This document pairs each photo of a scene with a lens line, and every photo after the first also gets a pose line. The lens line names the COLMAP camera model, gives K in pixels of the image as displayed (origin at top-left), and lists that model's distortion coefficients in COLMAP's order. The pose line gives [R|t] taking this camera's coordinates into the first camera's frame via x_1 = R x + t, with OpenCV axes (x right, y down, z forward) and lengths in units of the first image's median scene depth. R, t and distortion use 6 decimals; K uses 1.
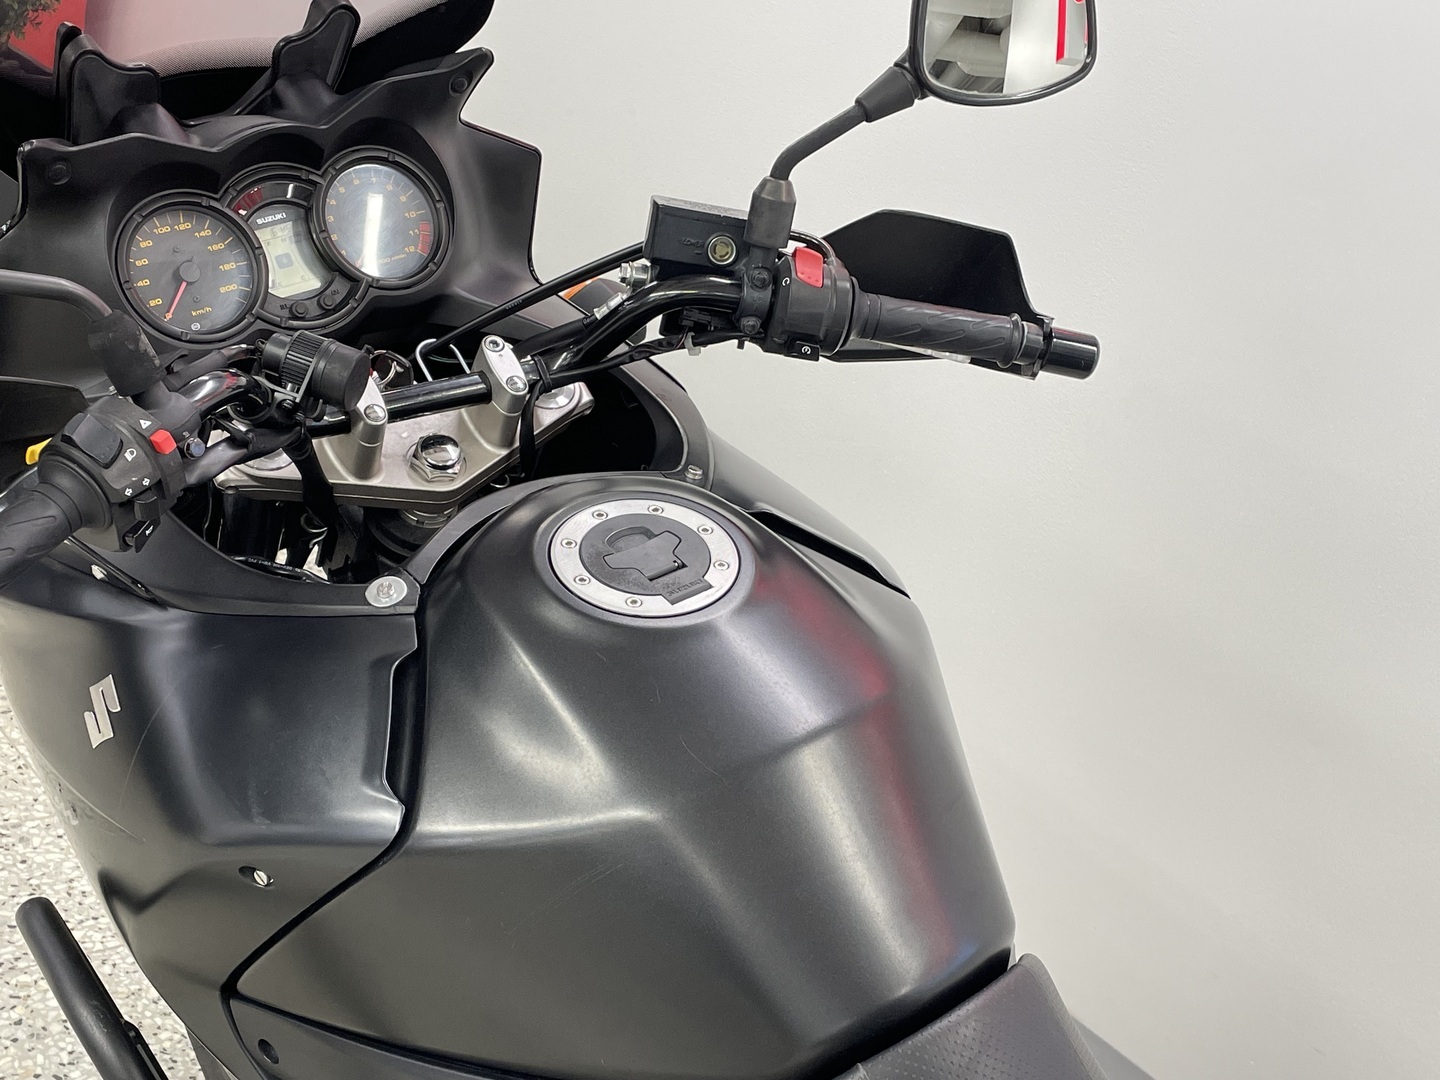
lens RADIAL K [[1854.8, 0, 722.3], [0, 1854.8, 523.9], [0, 0, 1]] dist [0.083237, -0.091060]
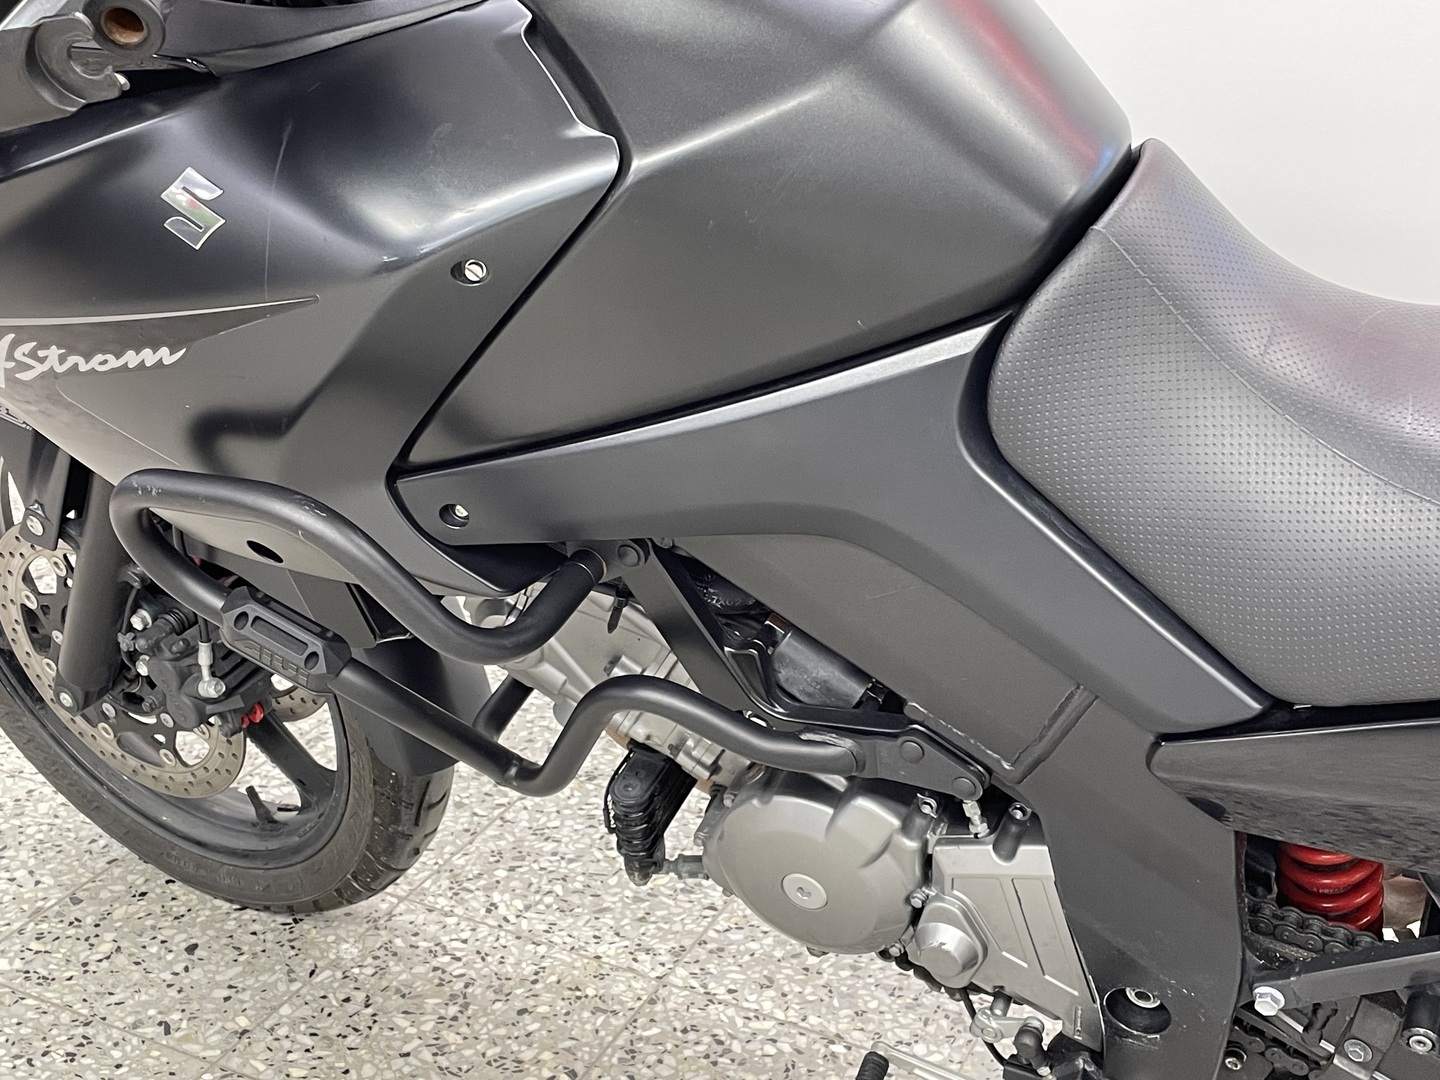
lens RADIAL K [[1854.6, 0, 694.5], [0, 1854.6, 550.0], [0, 0, 1]] dist [0.083411, -0.079583]
pose [[0.898023, -0.326064, 0.295357, -0.404666], [0.297146, 0.944608, 0.139355, 0.189690], [-0.324436, -0.037380, 0.945169, 0.019861]]
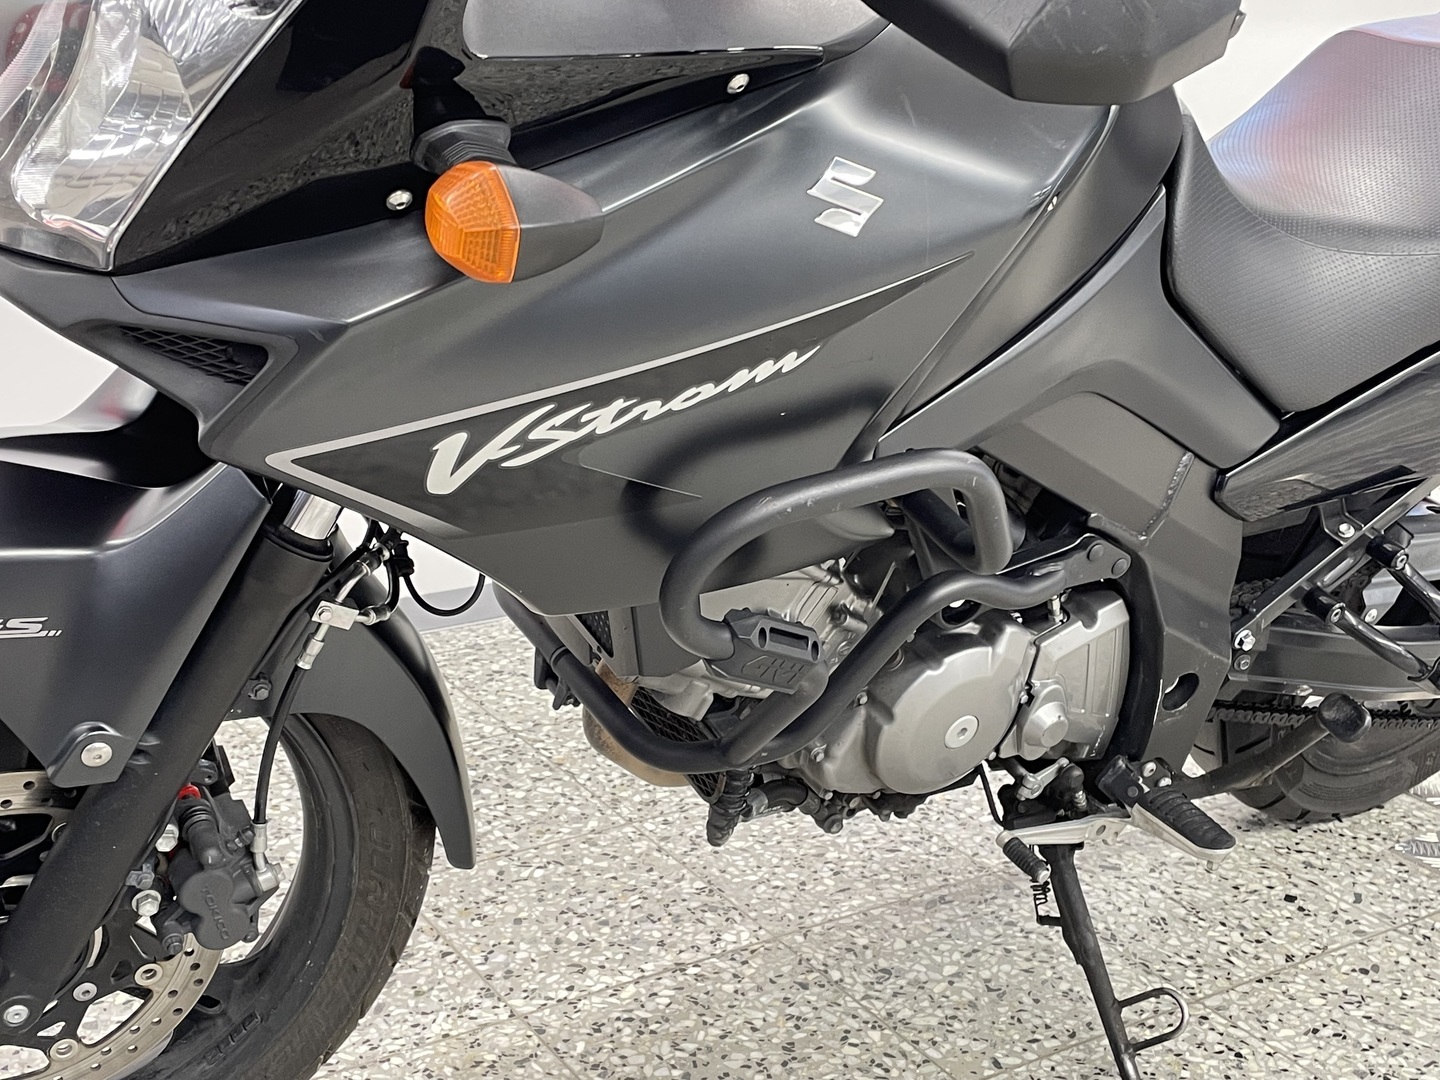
lens RADIAL K [[1854.8, 0, 722.3], [0, 1854.8, 523.9], [0, 0, 1]] dist [0.083237, -0.091060]
pose [[0.139649, -0.499457, 0.855009, -1.125925], [0.347731, 0.833213, 0.429929, -0.172503], [-0.927136, 0.237274, 0.290034, 0.759678]]
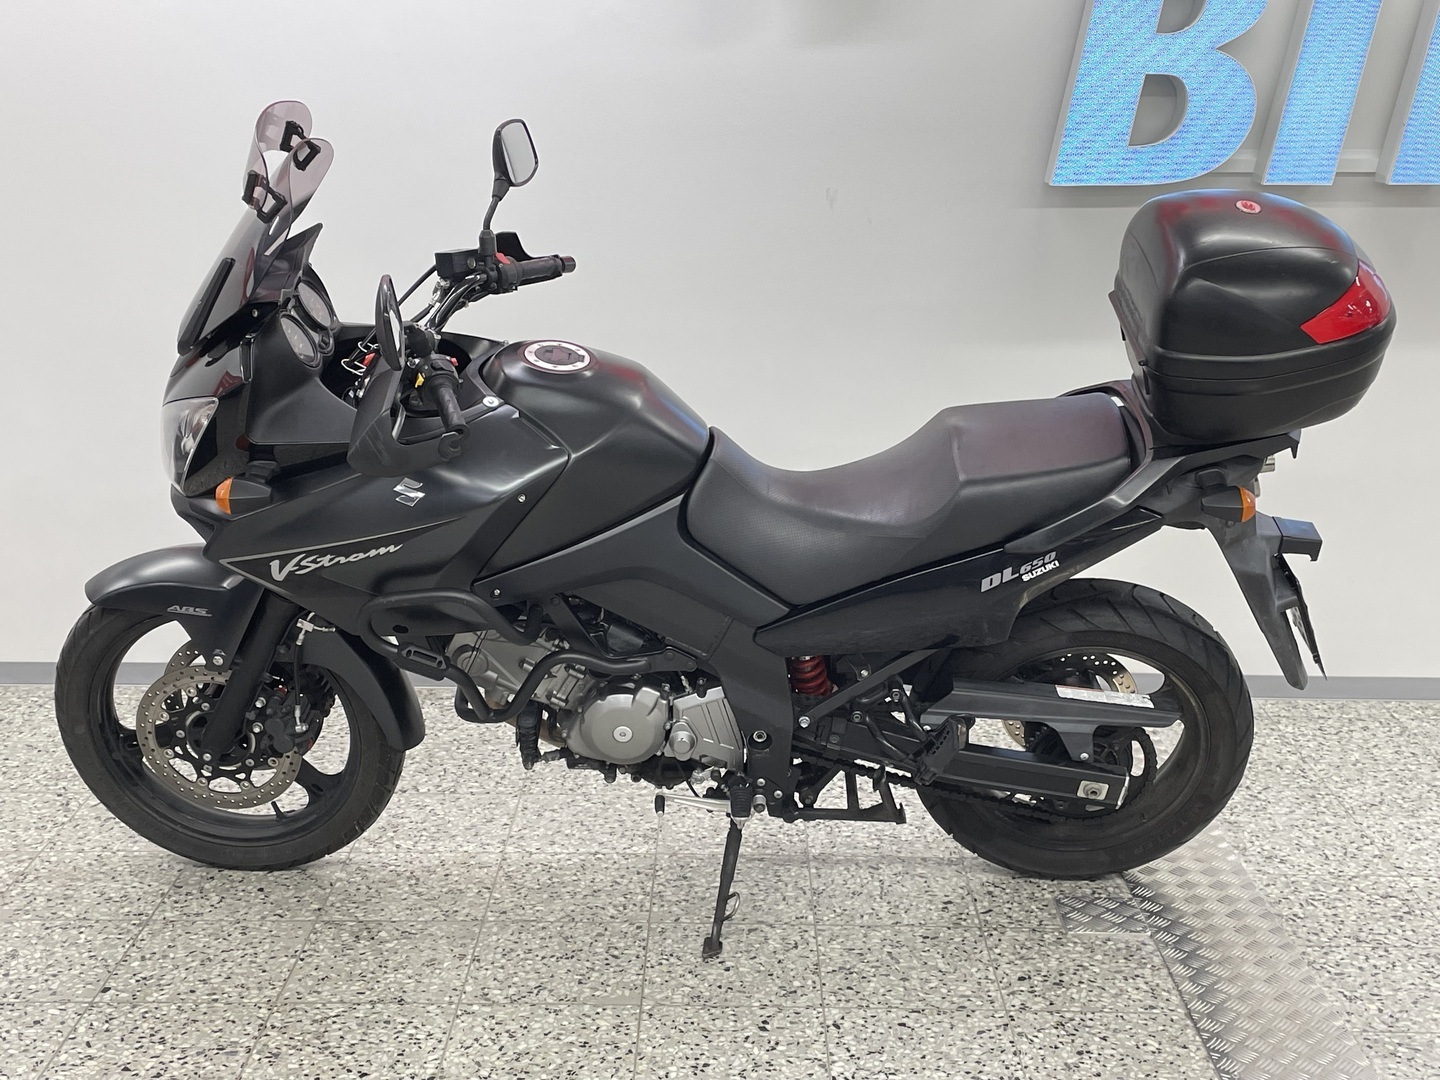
lens RADIAL K [[1854.8, 0, 722.3], [0, 1854.8, 523.9], [0, 0, 1]] dist [0.083237, -0.091060]
pose [[0.635384, -0.391717, 0.665466, -1.646756], [0.399057, 0.904354, 0.151317, -0.070604], [-0.661090, 0.169415, 0.730930, -1.071045]]
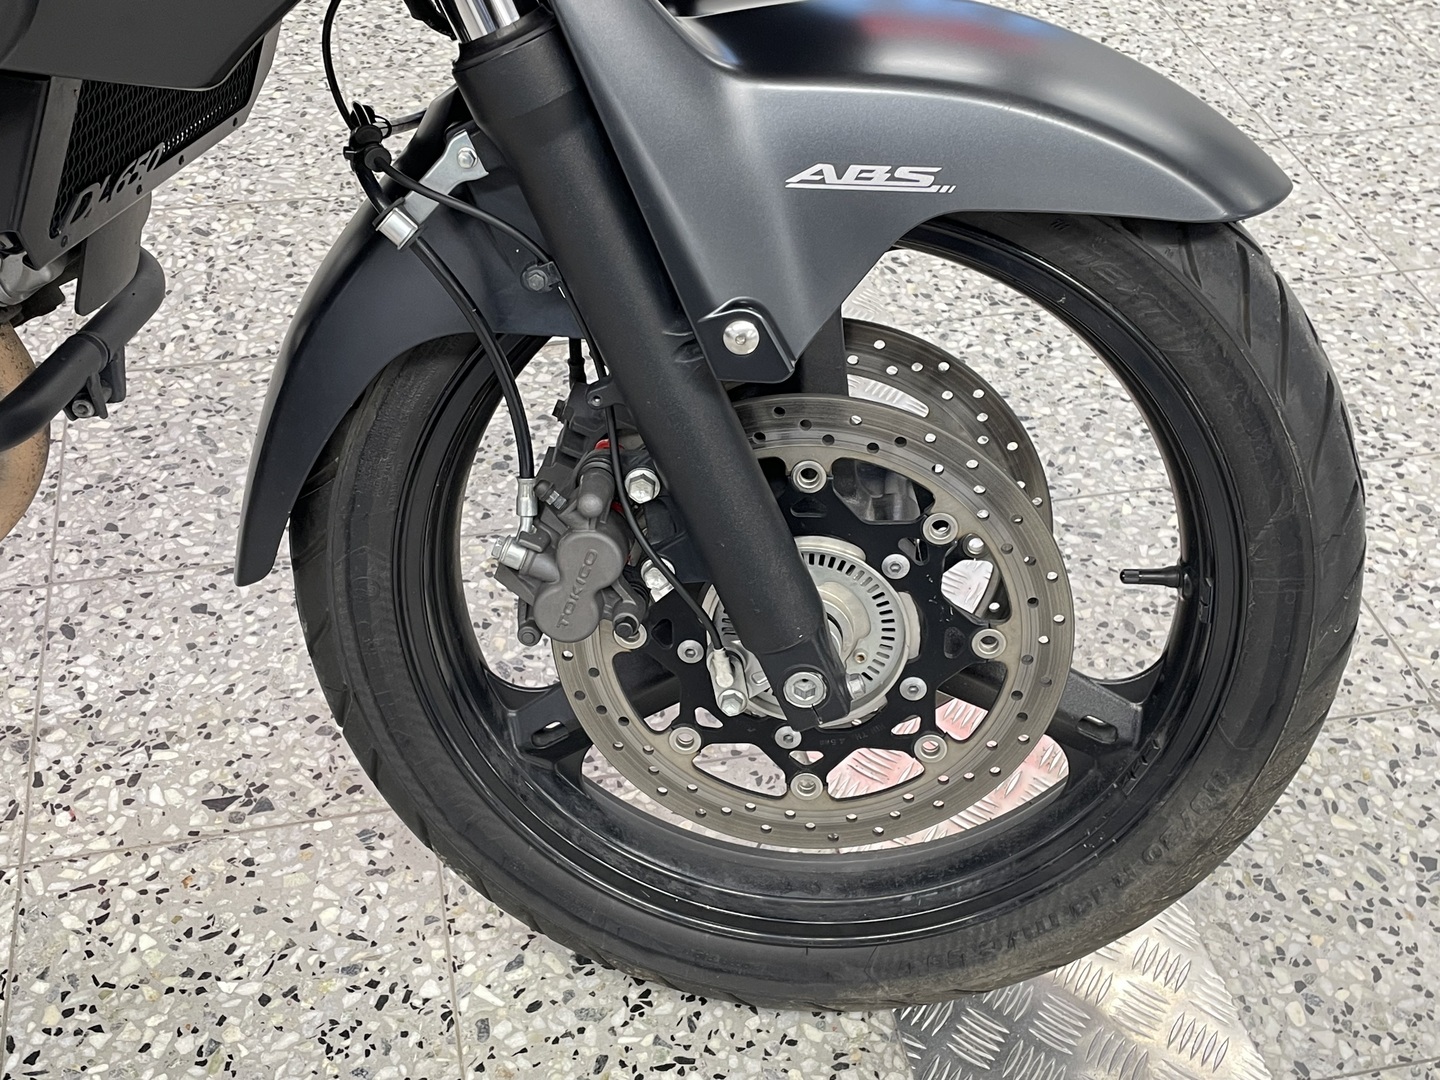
lens RADIAL K [[1674.8, 0, 713.8], [0, 1674.8, 526.6], [0, 0, 1]] dist [0.111111, -0.219973]
pose [[0.464171, -0.735374, 0.493731, -0.502545], [0.380213, 0.668873, 0.638785, 0.330950], [-0.799989, -0.108783, 0.590071, -0.306234]]
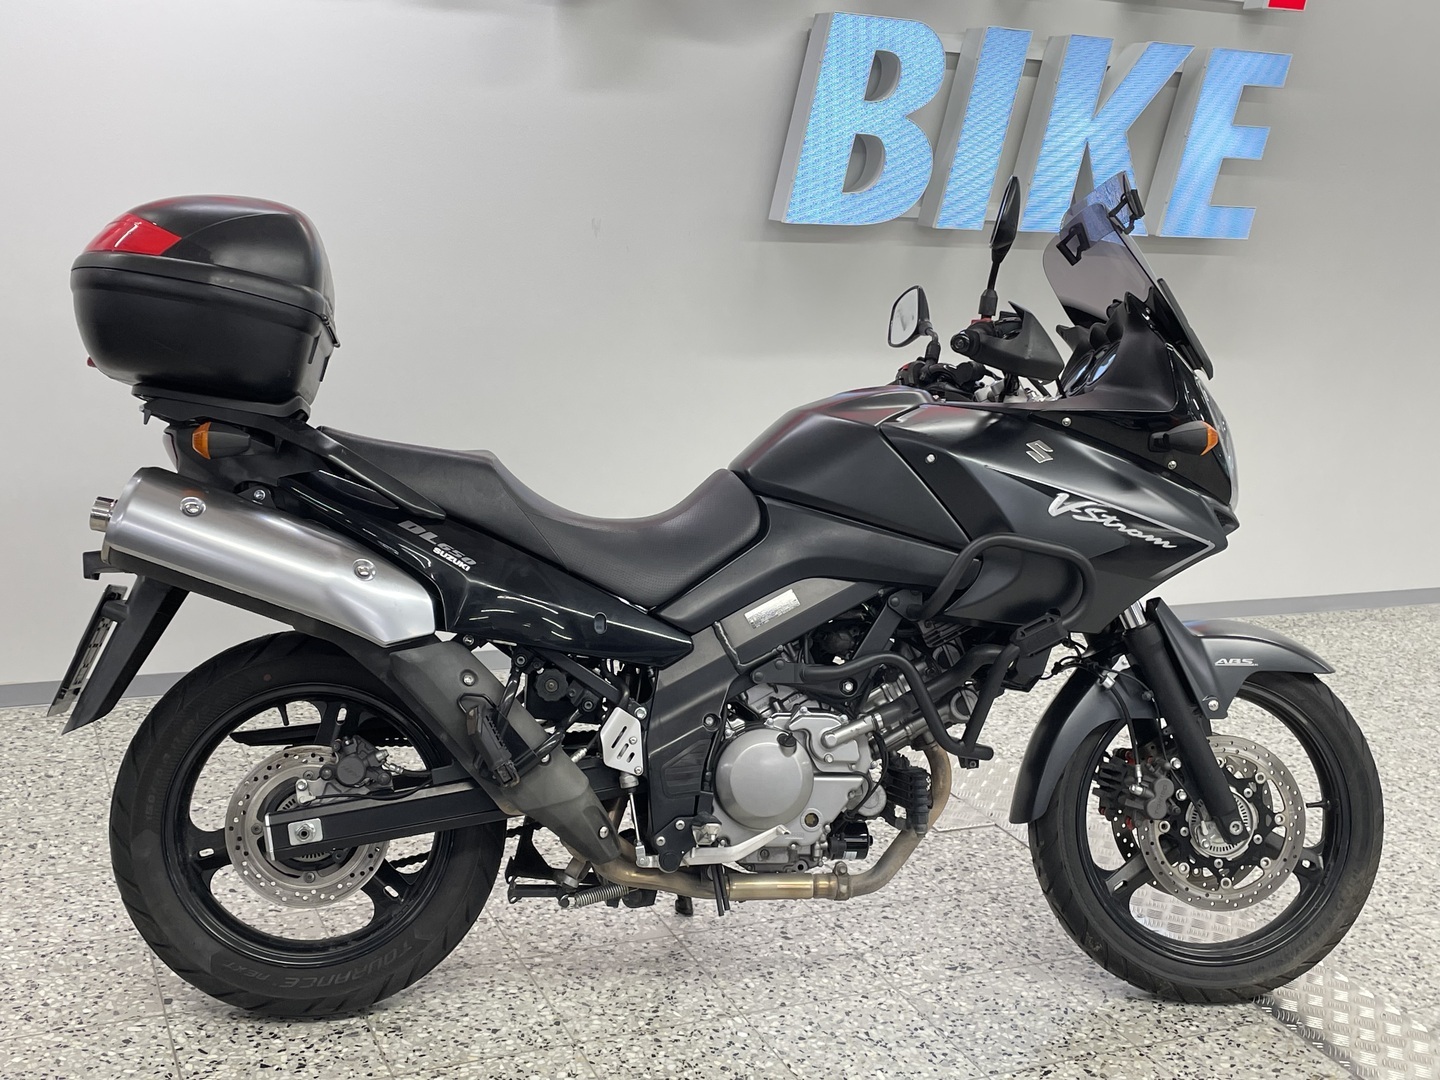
lens RADIAL K [[1672.0, 0, 729.5], [0, 1672.0, 540.6], [0, 0, 1]] dist [0.115277, -0.214049]
pose [[0.277784, -0.419894, 0.864017, -2.237681], [0.339233, 0.884345, 0.320709, -0.473572], [-0.898753, 0.204016, 0.388099, -0.260223]]
